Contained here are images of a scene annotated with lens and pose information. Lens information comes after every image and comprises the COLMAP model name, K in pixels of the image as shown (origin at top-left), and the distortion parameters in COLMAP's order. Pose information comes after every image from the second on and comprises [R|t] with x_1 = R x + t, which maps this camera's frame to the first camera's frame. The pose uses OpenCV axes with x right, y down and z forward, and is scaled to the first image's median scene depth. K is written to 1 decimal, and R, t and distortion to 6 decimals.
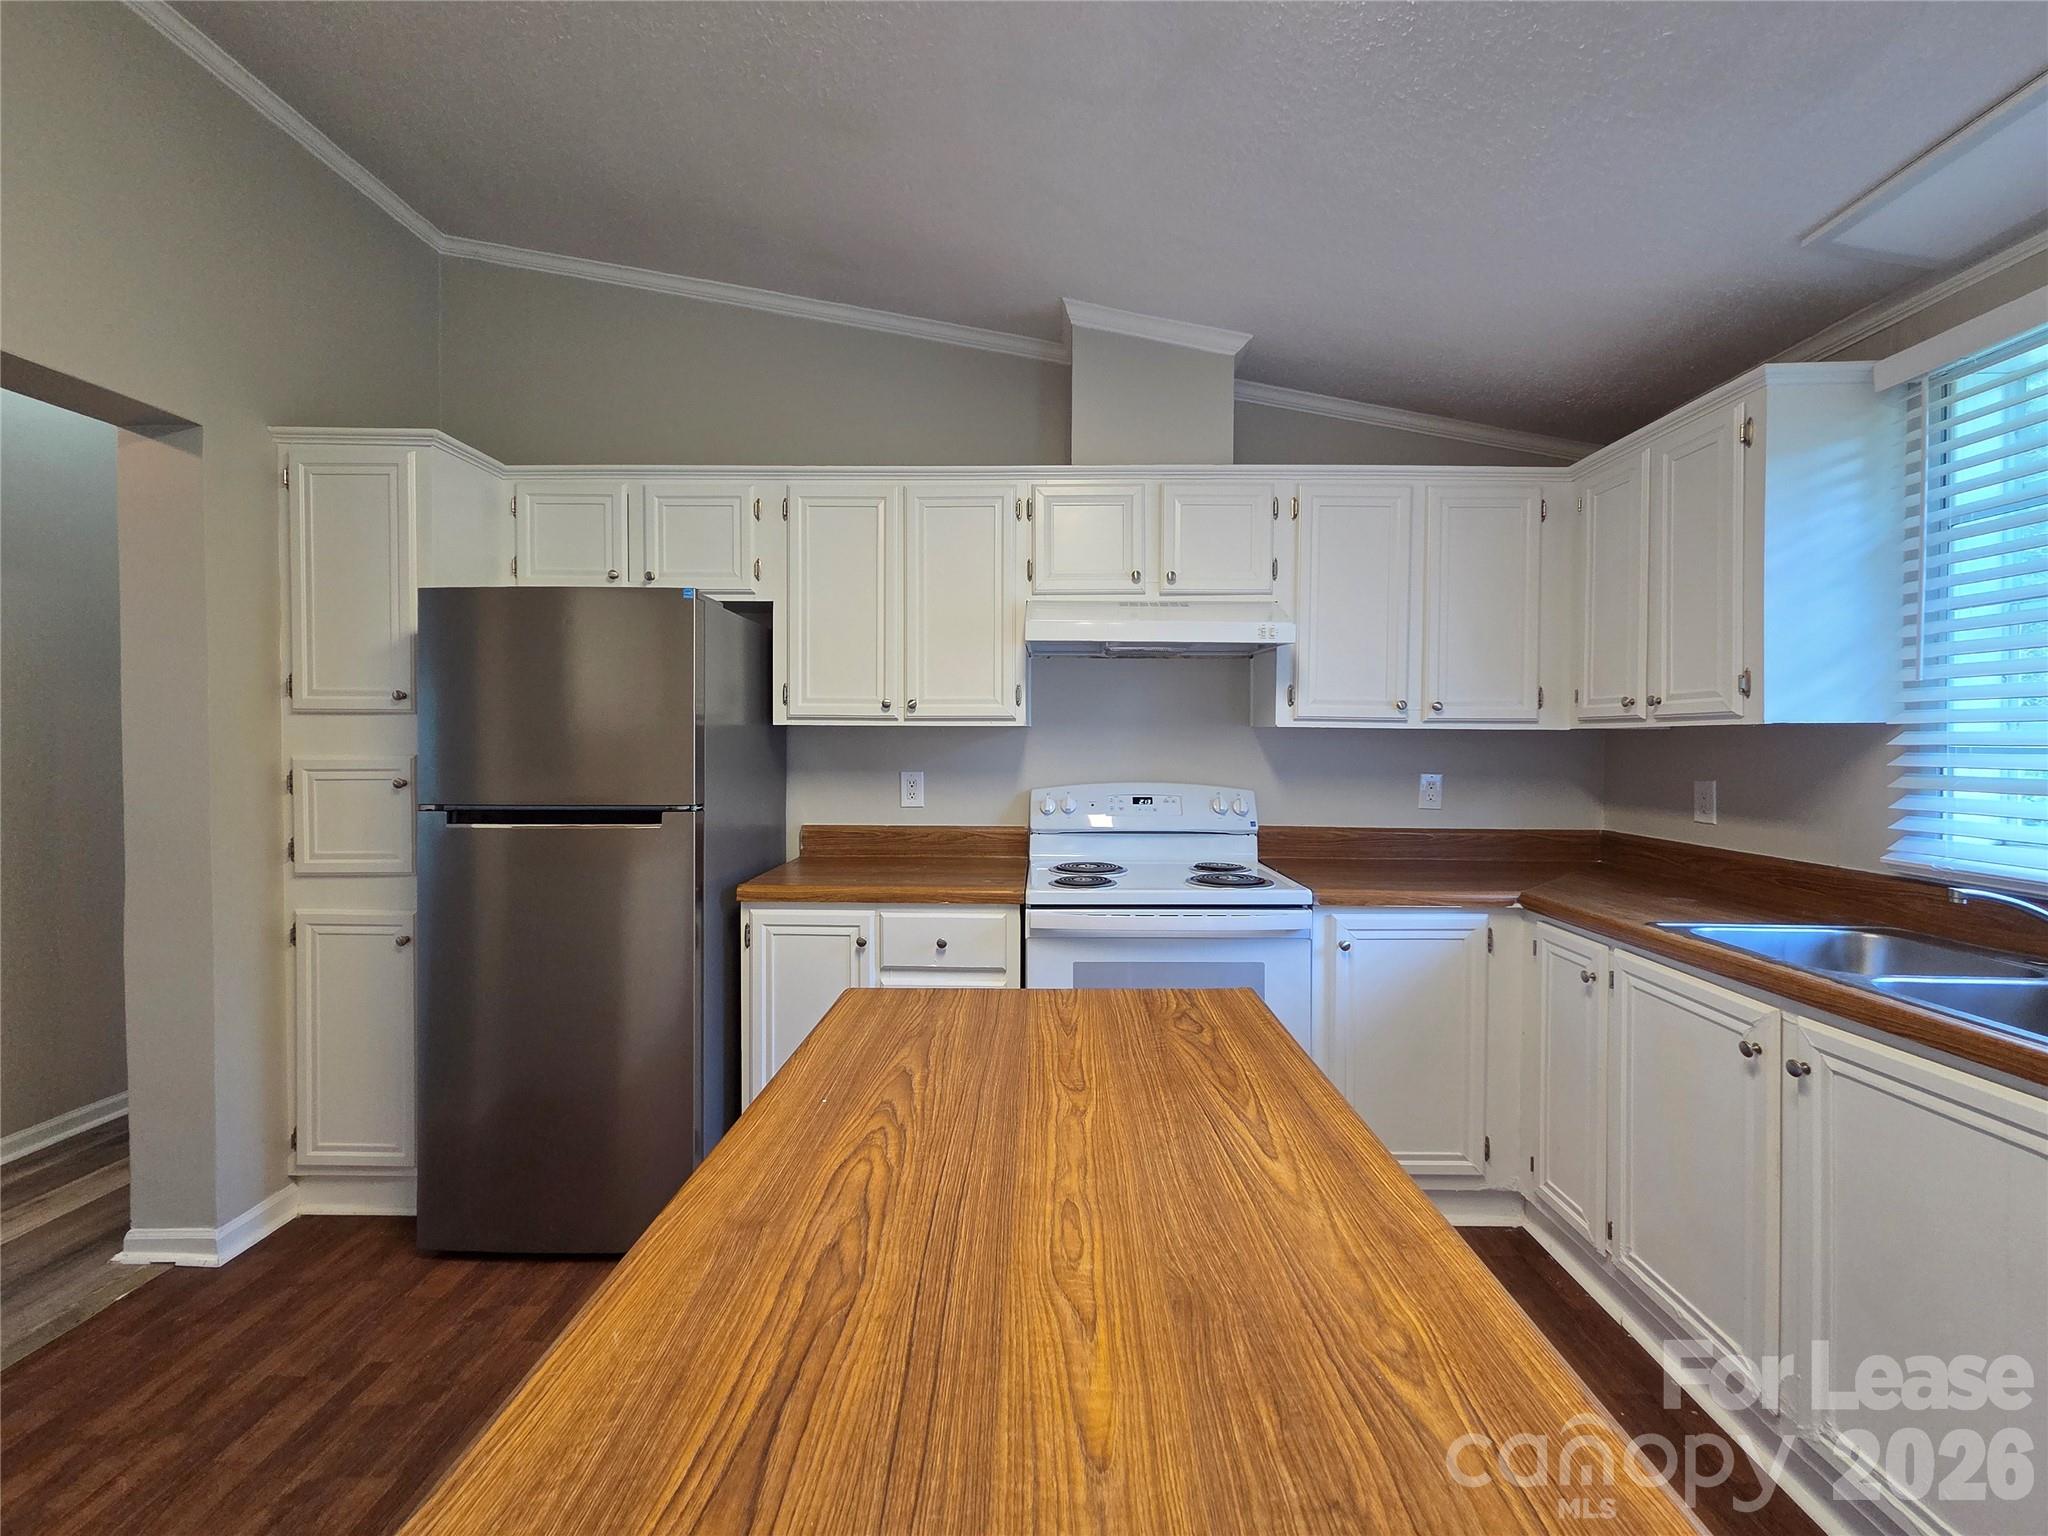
lens RADIAL K [[836.3, 0, 1035.1], [0, 836.3, 751.7], [0, 0, 1]] dist [0.003803, -0.001255]
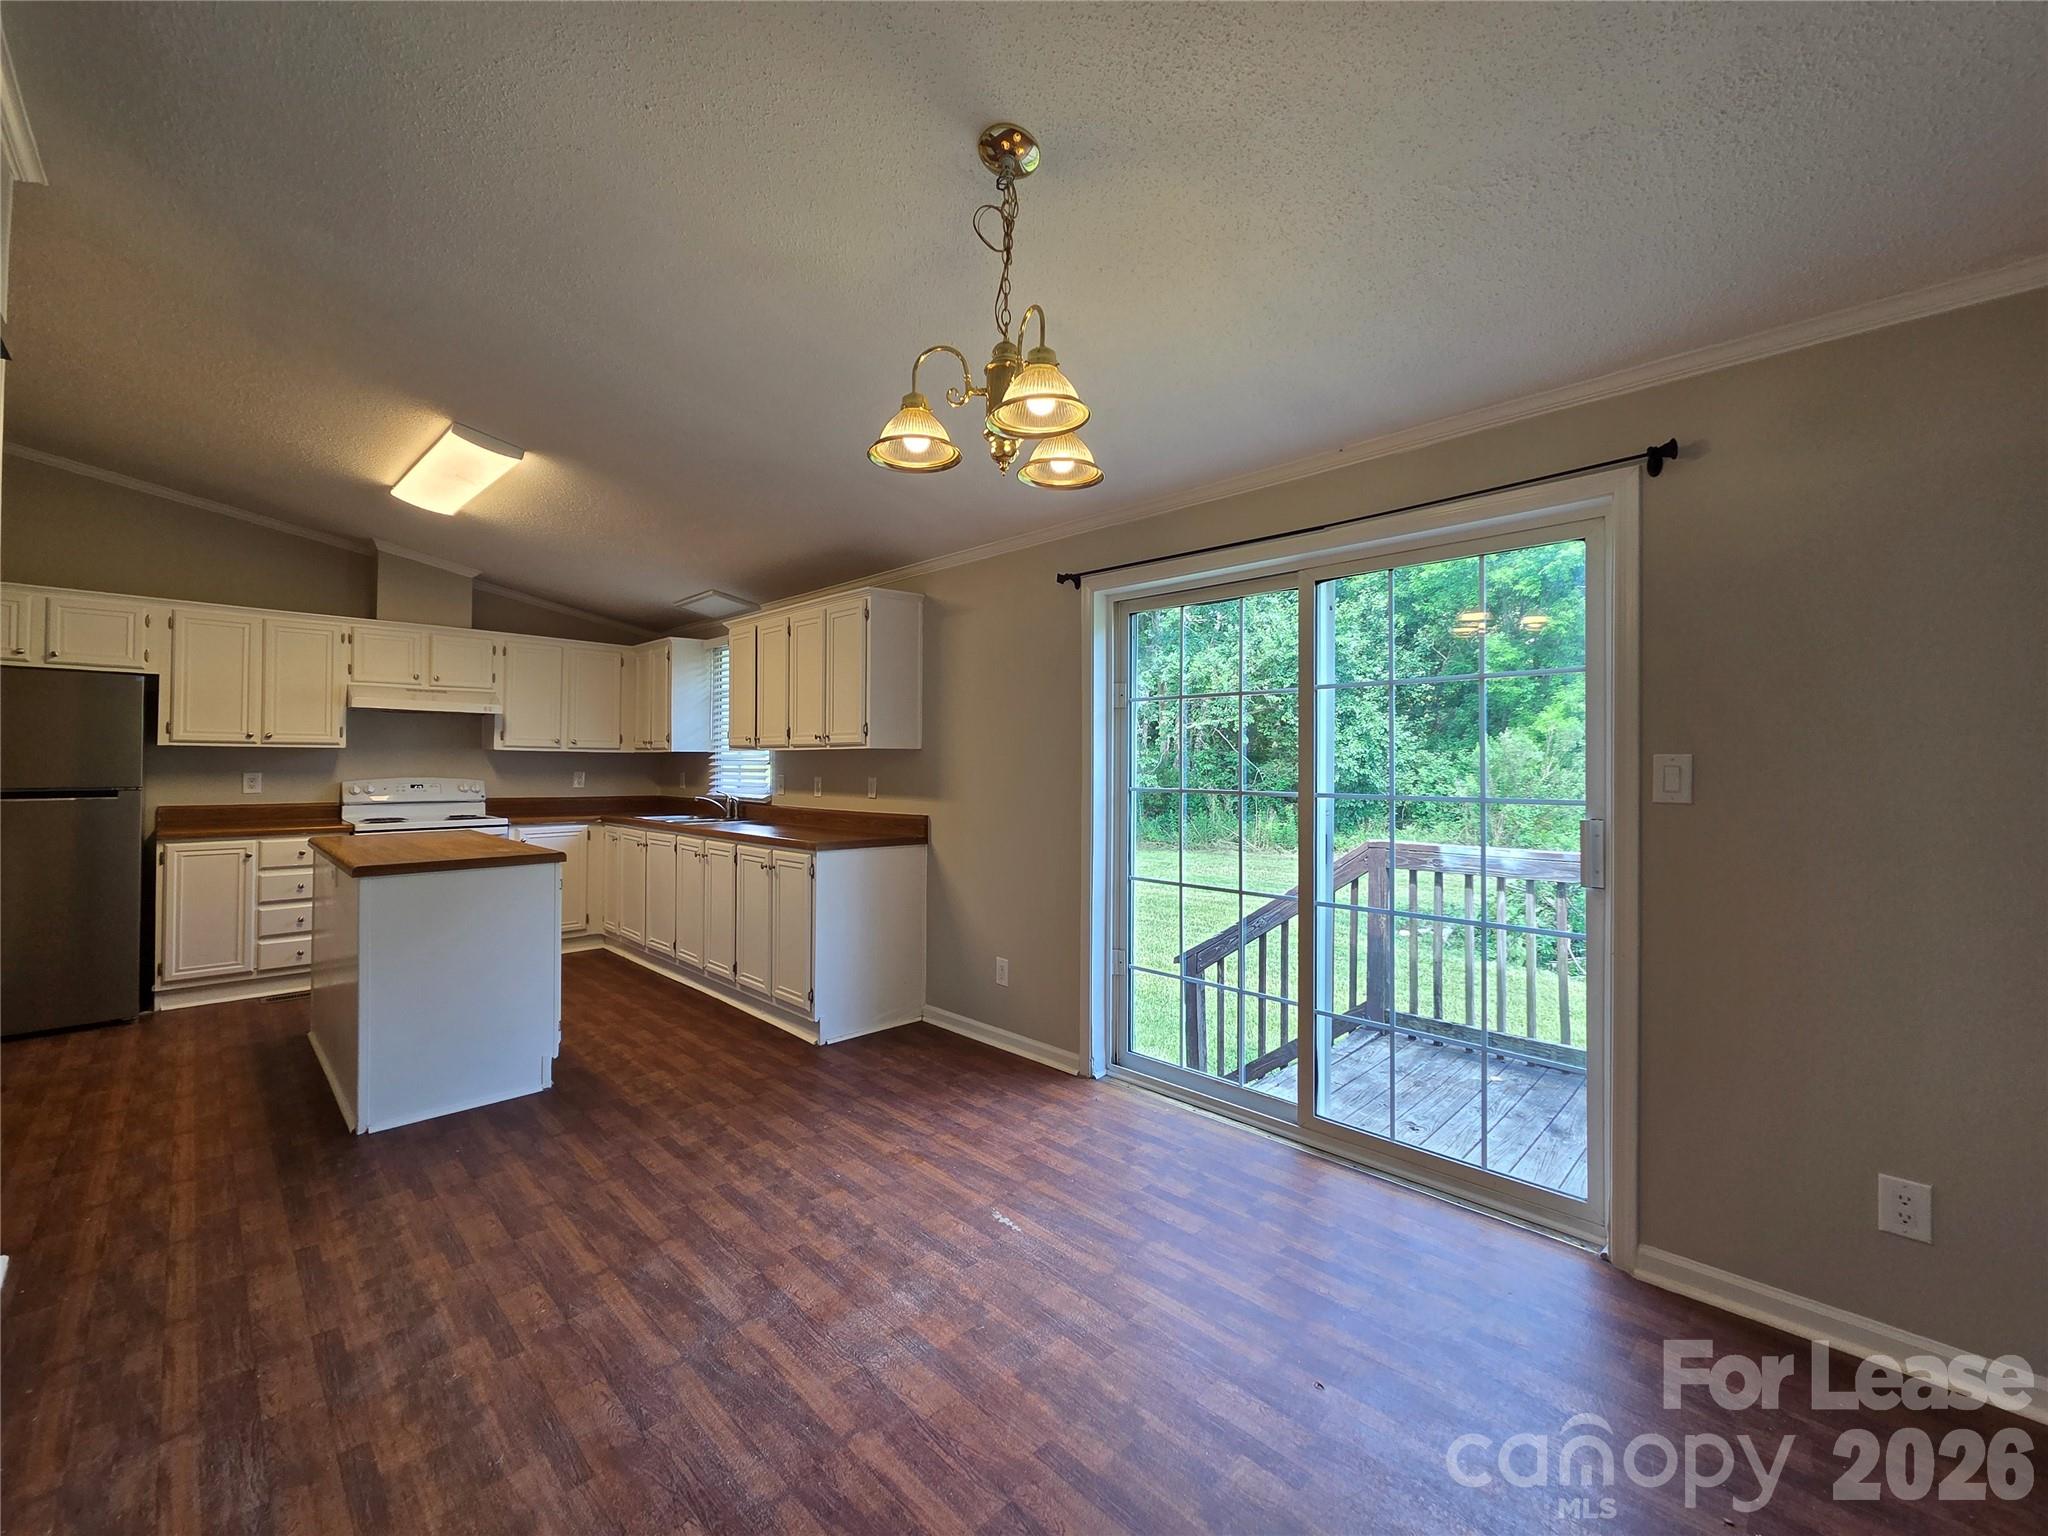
lens RADIAL K [[836.3, 0, 1035.1], [0, 836.3, 751.7], [0, 0, 1]] dist [0.003803, -0.001255]
pose [[0.693903, 0.012034, 0.719968, -0.315711], [0.004127, 0.999777, -0.020688, 0.026138], [-0.720056, 0.017326, 0.693699, -1.581743]]
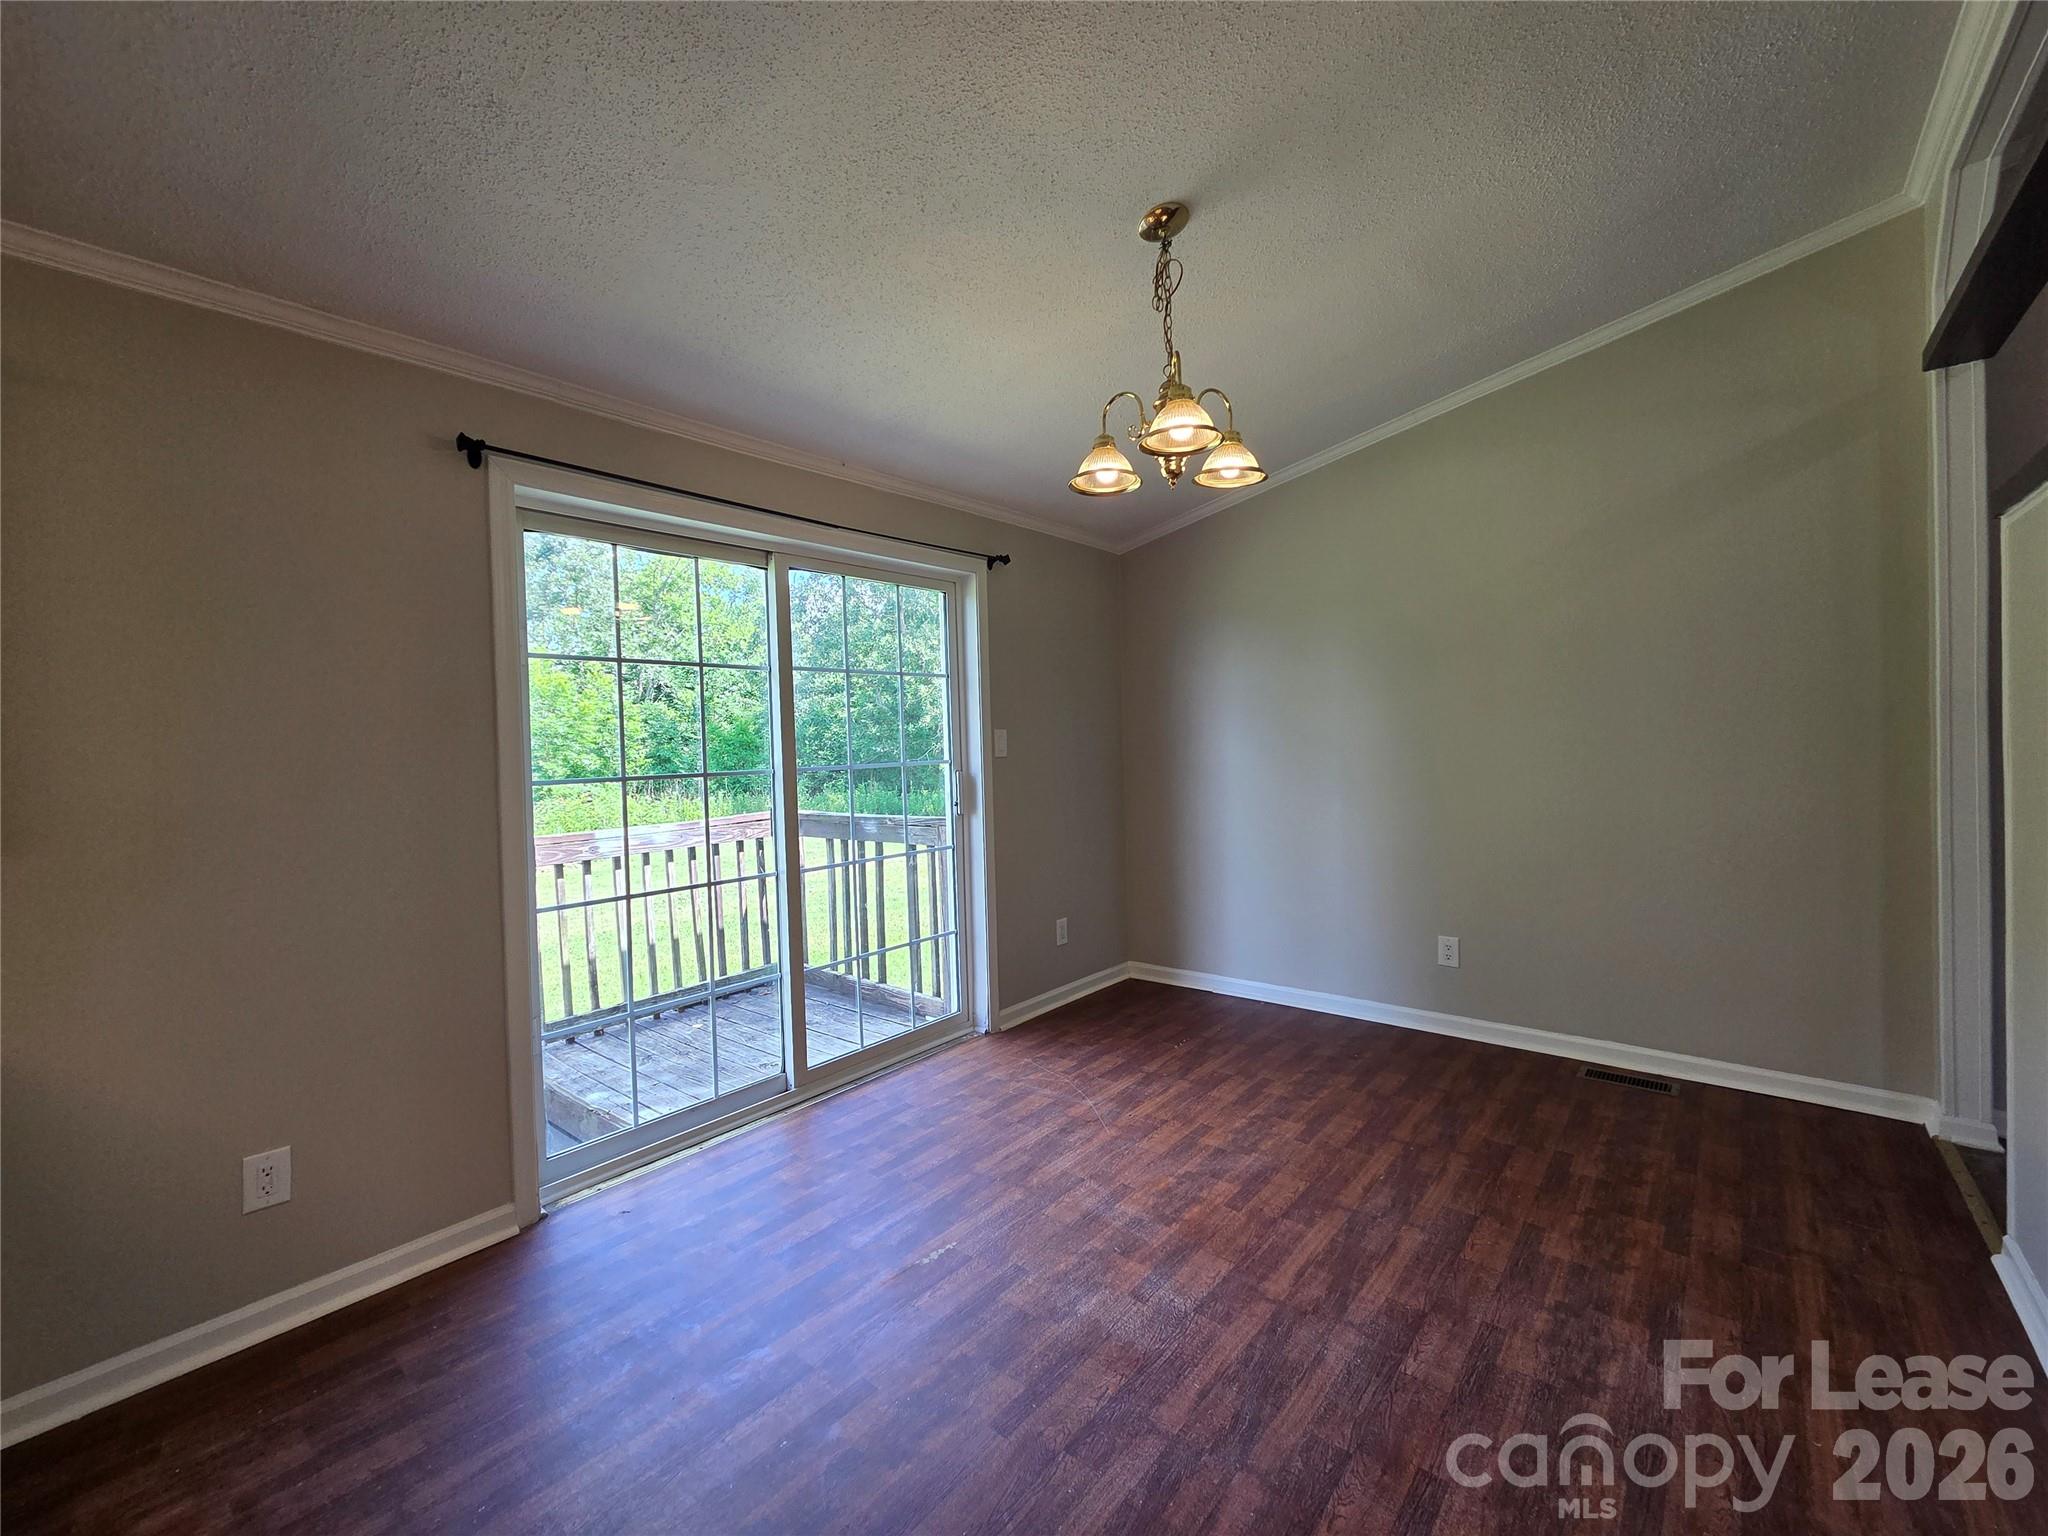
lens RADIAL K [[836.3, 0, 1035.1], [0, 836.3, 751.7], [0, 0, 1]] dist [0.003803, -0.001255]
pose [[-0.773326, 0.017391, 0.633770, -0.262328], [0.038623, 0.999059, 0.019714, 0.025944], [-0.632831, 0.039724, -0.773270, -0.328686]]
